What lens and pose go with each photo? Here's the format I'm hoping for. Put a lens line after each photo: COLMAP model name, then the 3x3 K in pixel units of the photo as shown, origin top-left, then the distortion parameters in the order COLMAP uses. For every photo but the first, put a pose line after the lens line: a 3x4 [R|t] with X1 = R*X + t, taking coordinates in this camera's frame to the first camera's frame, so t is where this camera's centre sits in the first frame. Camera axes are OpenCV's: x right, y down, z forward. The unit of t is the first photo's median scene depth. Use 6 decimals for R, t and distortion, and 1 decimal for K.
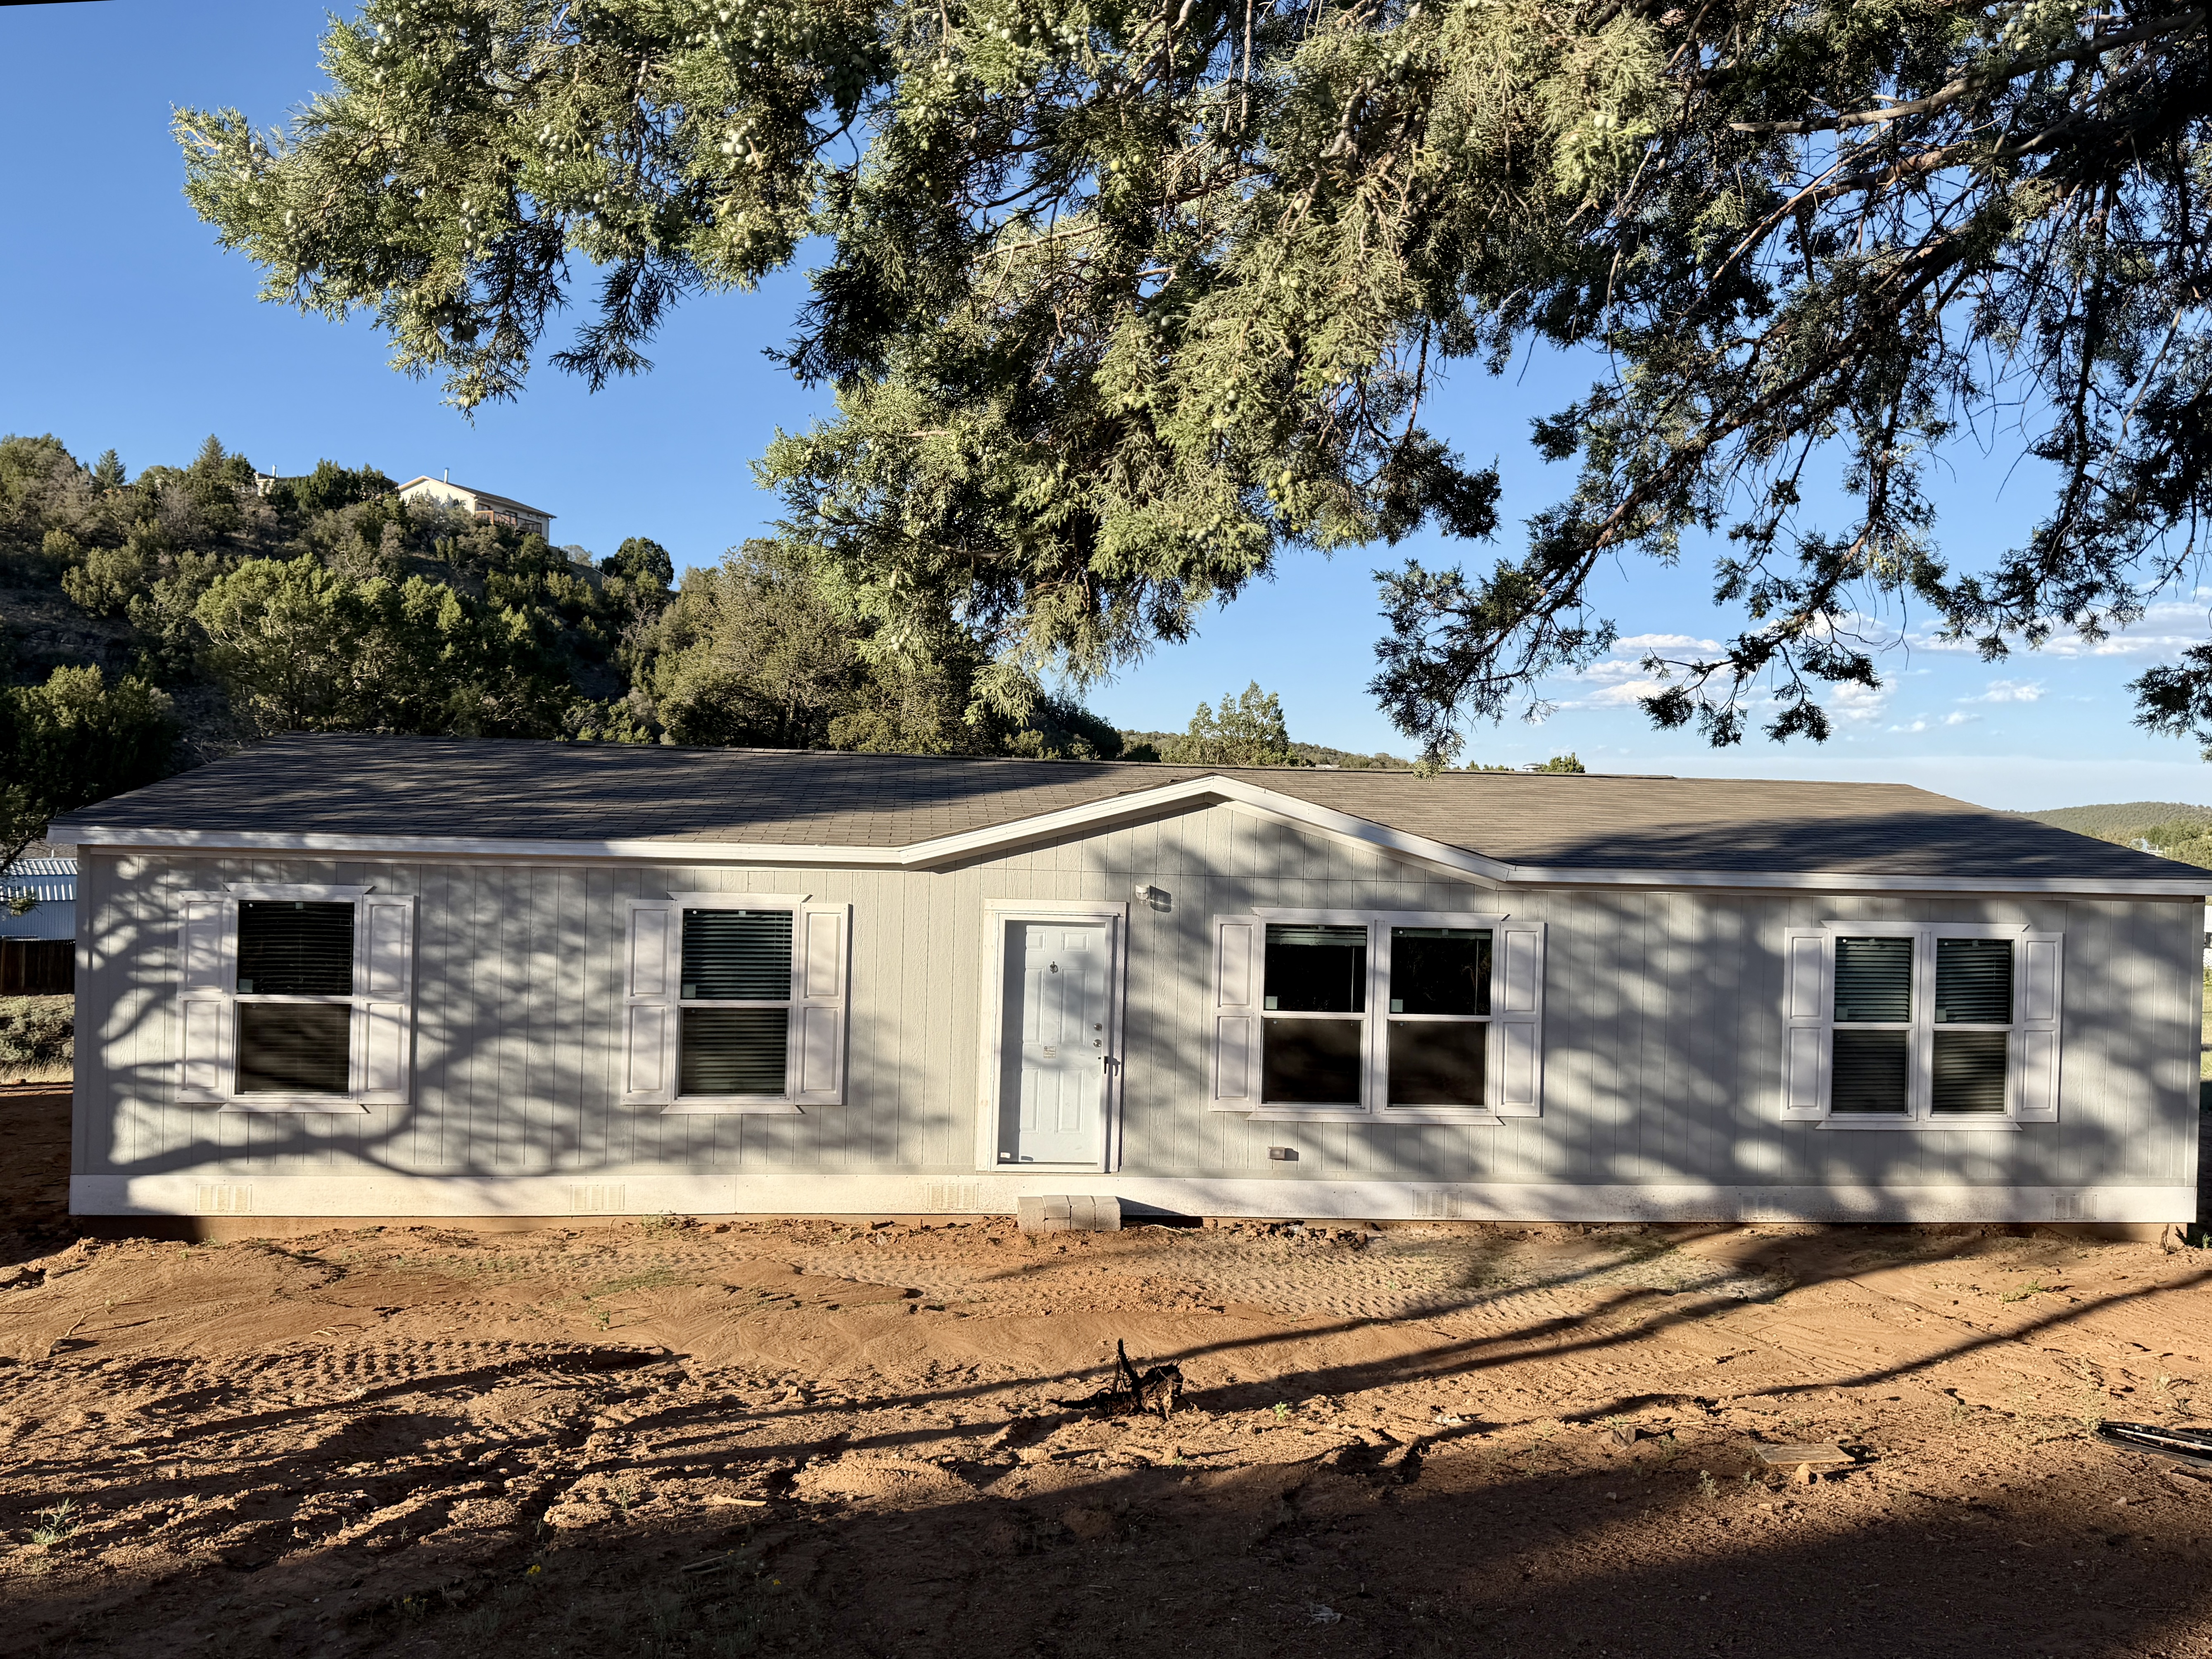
lens RADIAL K [[1677.8, 0, 1106.0], [0, 1677.8, 829.5], [0, 0, 1]] dist [0.060009, -0.067049]
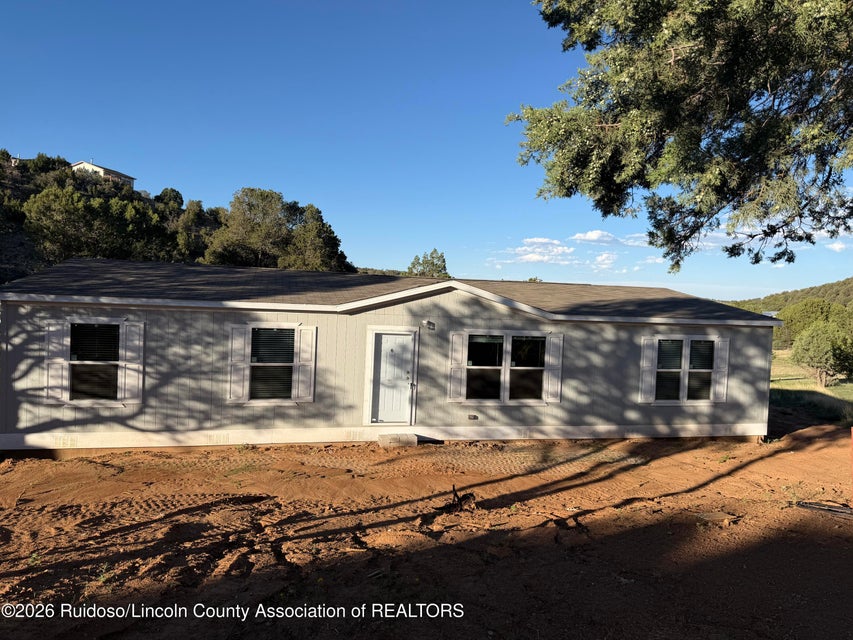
lens RADIAL K [[603.8, 0, 442.1], [0, 603.8, 323.2], [0, 0, 1]] dist [0.070743, -0.074538]
pose [[0.989350, 0.005761, 0.145445, -0.099046], [-0.010522, 0.999433, 0.031987, 0.006888], [-0.145178, -0.033177, 0.988849, 0.027283]]
